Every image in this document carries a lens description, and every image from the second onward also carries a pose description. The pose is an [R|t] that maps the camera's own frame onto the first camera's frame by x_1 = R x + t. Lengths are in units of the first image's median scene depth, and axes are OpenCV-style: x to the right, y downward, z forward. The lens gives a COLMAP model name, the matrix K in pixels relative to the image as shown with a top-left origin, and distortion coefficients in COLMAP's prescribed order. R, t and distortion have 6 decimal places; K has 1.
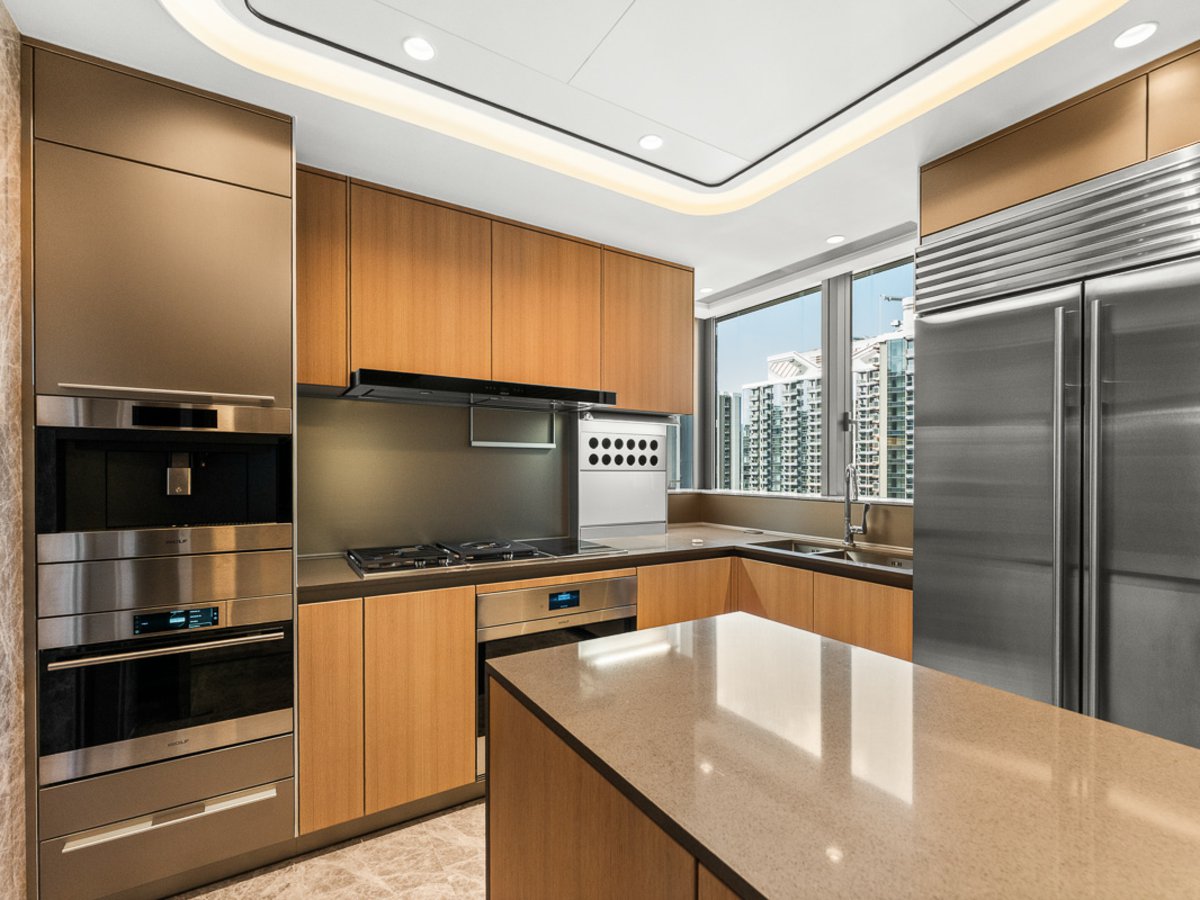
lens RADIAL K [[540.1, 0, 594.8], [0, 540.1, 460.2], [0, 0, 1]] dist [-0.005166, 0.000461]
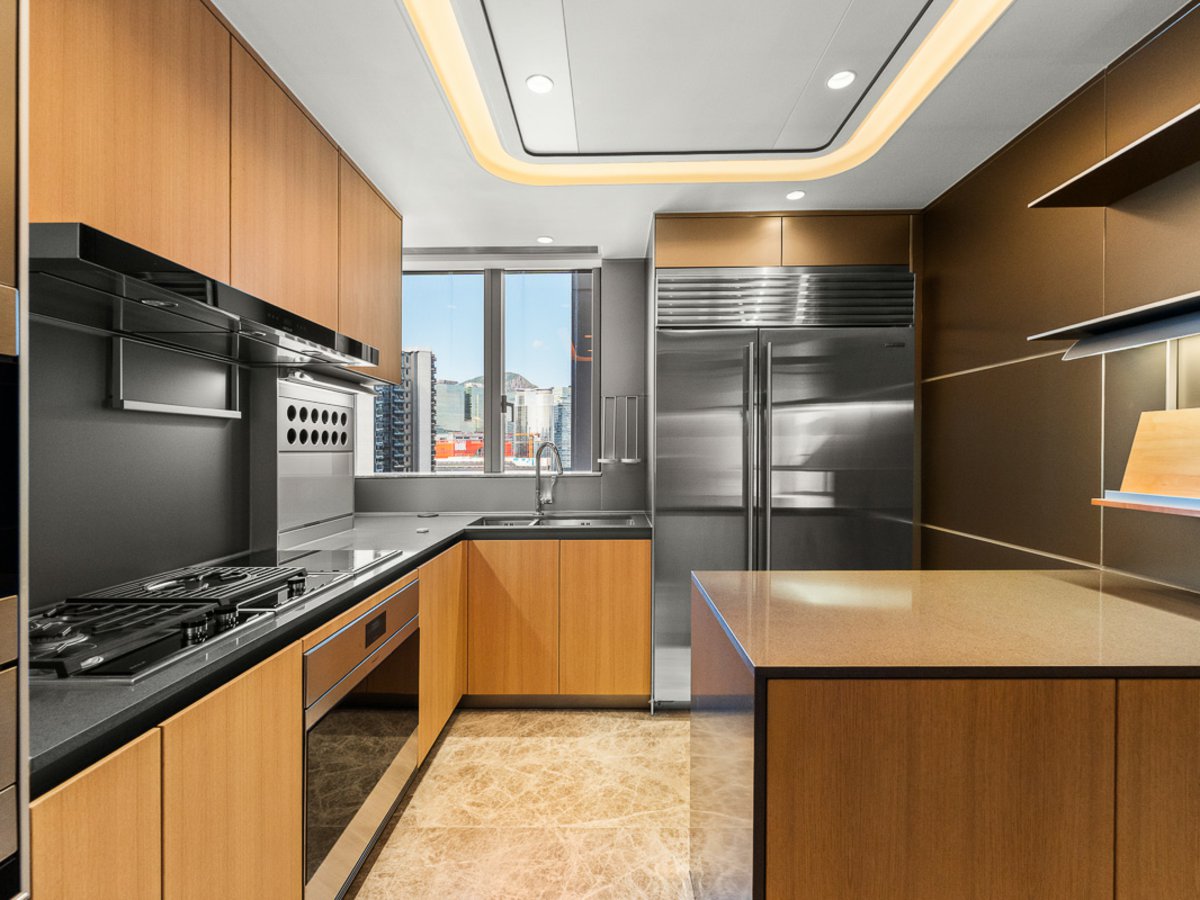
lens RADIAL K [[540.1, 0, 603.4], [0, 540.1, 446.3], [0, 0, 1]] dist [-0.005166, 0.000461]
pose [[0.546305, -0.005094, 0.837571, -0.385342], [-0.004425, 0.999950, 0.008968, 0.004163], [-0.837574, -0.008606, 0.546256, 0.268707]]
